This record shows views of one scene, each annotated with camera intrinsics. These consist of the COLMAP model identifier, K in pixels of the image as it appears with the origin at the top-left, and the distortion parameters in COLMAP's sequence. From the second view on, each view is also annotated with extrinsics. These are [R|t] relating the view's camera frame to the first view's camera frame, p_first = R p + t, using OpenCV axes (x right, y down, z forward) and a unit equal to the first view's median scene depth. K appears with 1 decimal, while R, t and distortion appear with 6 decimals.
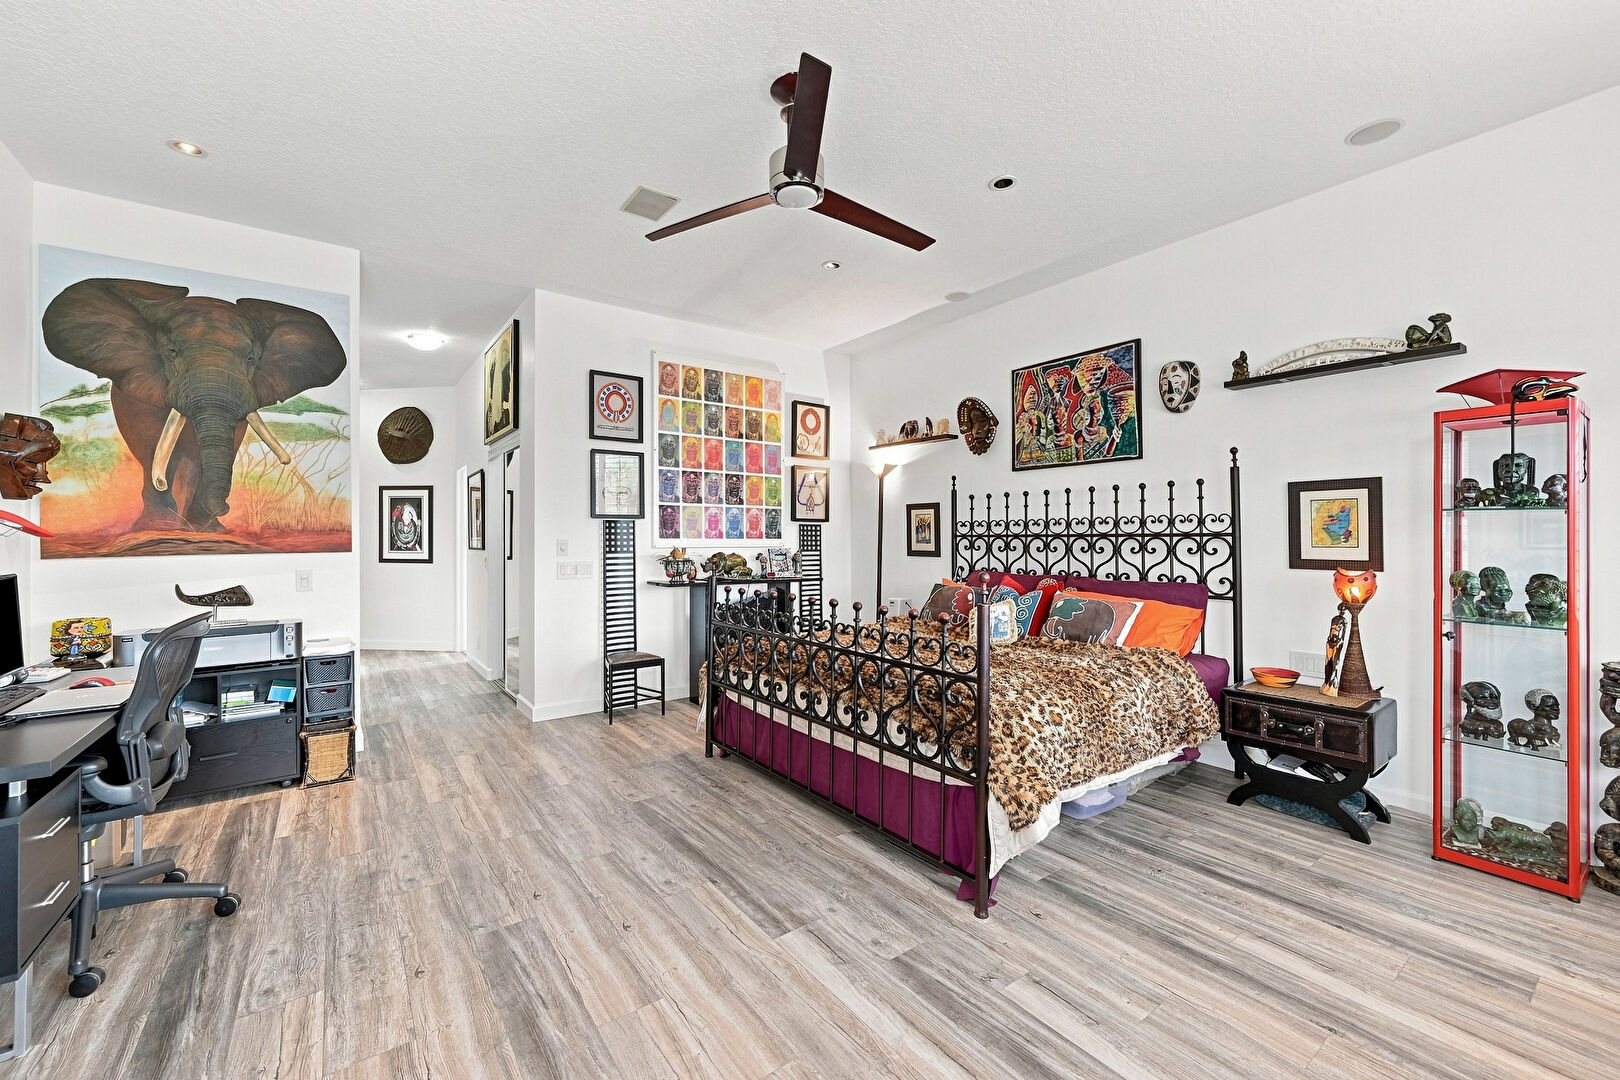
lens RADIAL K [[647.4, 0, 809.7], [0, 647.4, 533.9], [0, 0, 1]] dist [-0.000820, 0.000496]
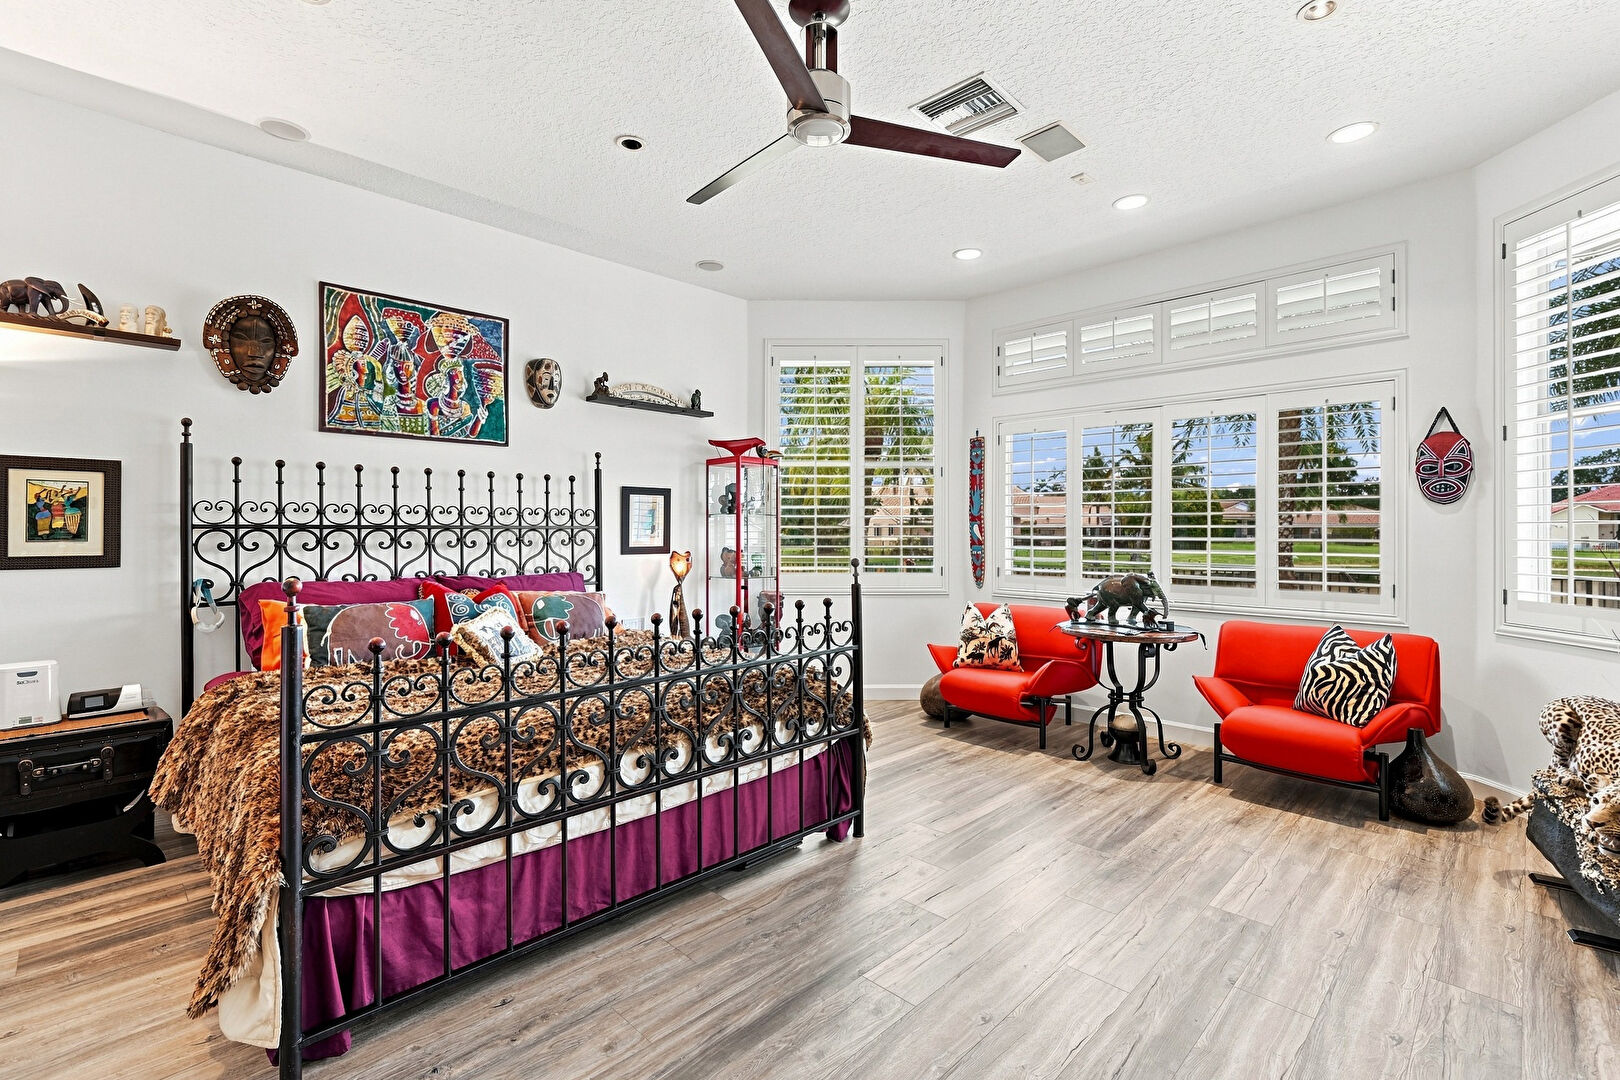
lens RADIAL K [[722.4, 0, 807.7], [0, 722.4, 531.7], [0, 0, 1]] dist [-0.004250, 0.000587]
pose [[-0.155978, -0.000353, 0.987761, -0.556067], [-0.006067, 0.999981, -0.000601, 0.005993], [-0.987742, -0.006086, -0.155977, 0.673946]]
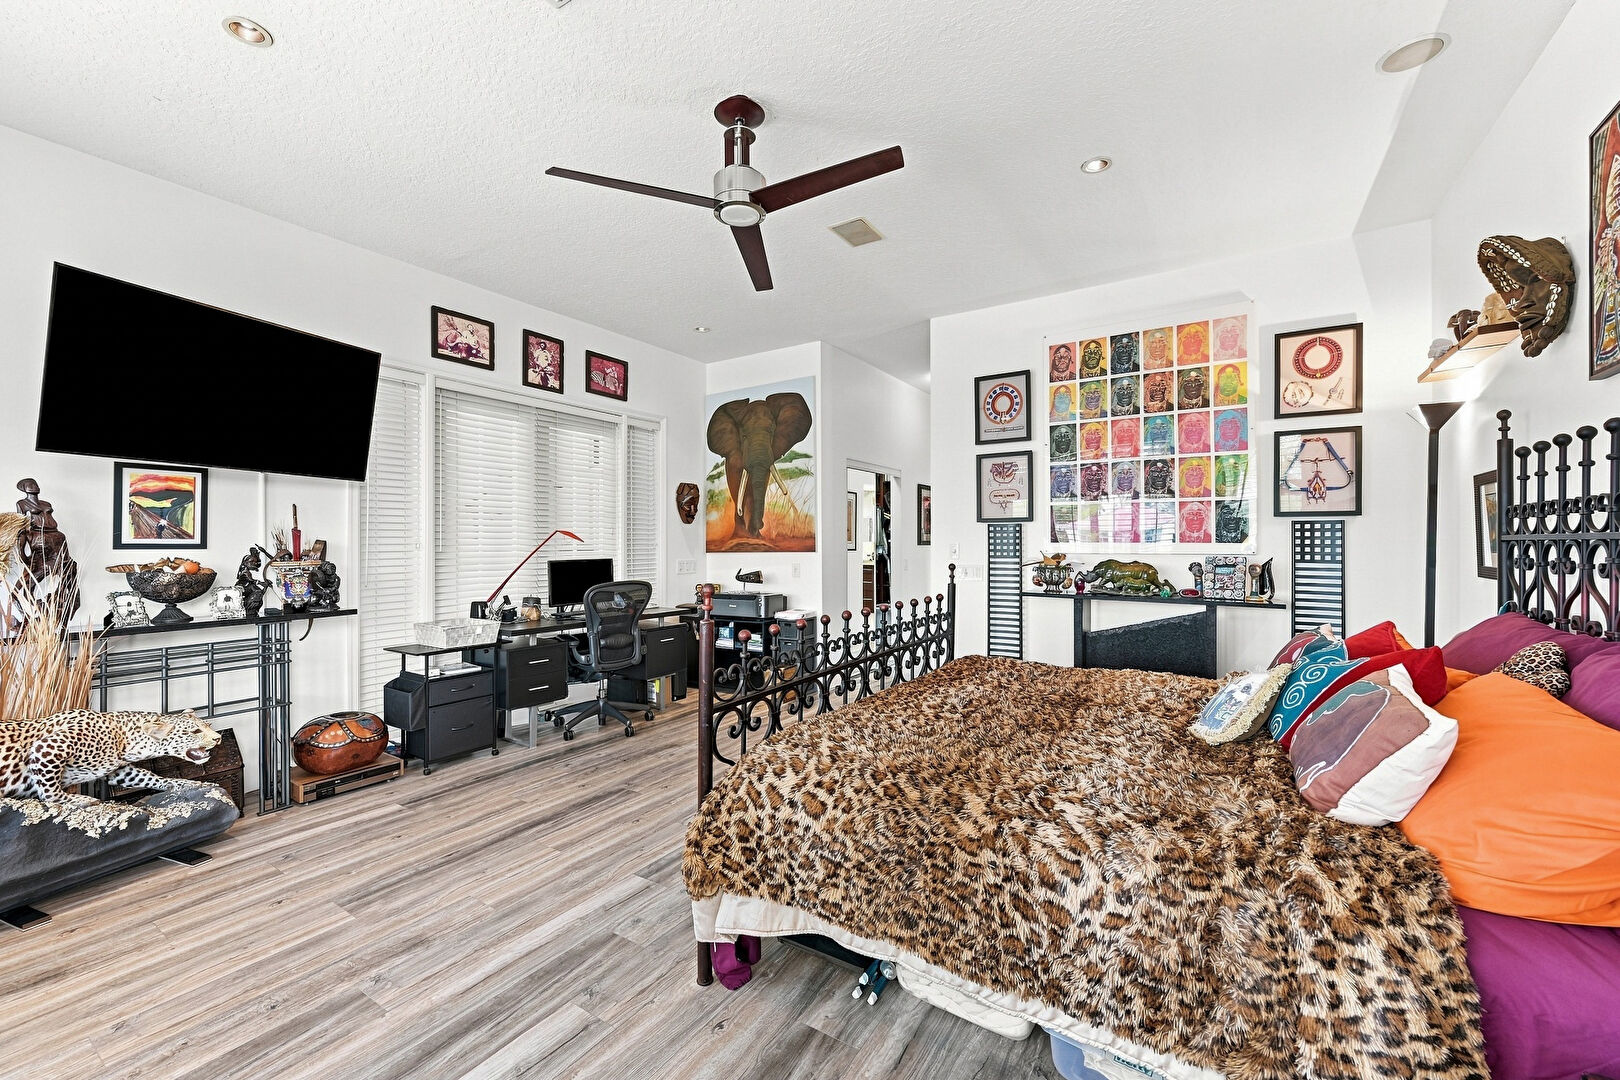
lens RADIAL K [[647.4, 0, 800.3], [0, 647.4, 538.6], [0, 0, 1]] dist [-0.000820, 0.000496]
pose [[0.349889, -0.004982, -0.936778, 0.569950], [0.006395, 0.999975, -0.002930, 0.002072], [0.936769, -0.004966, 0.349912, 0.417753]]
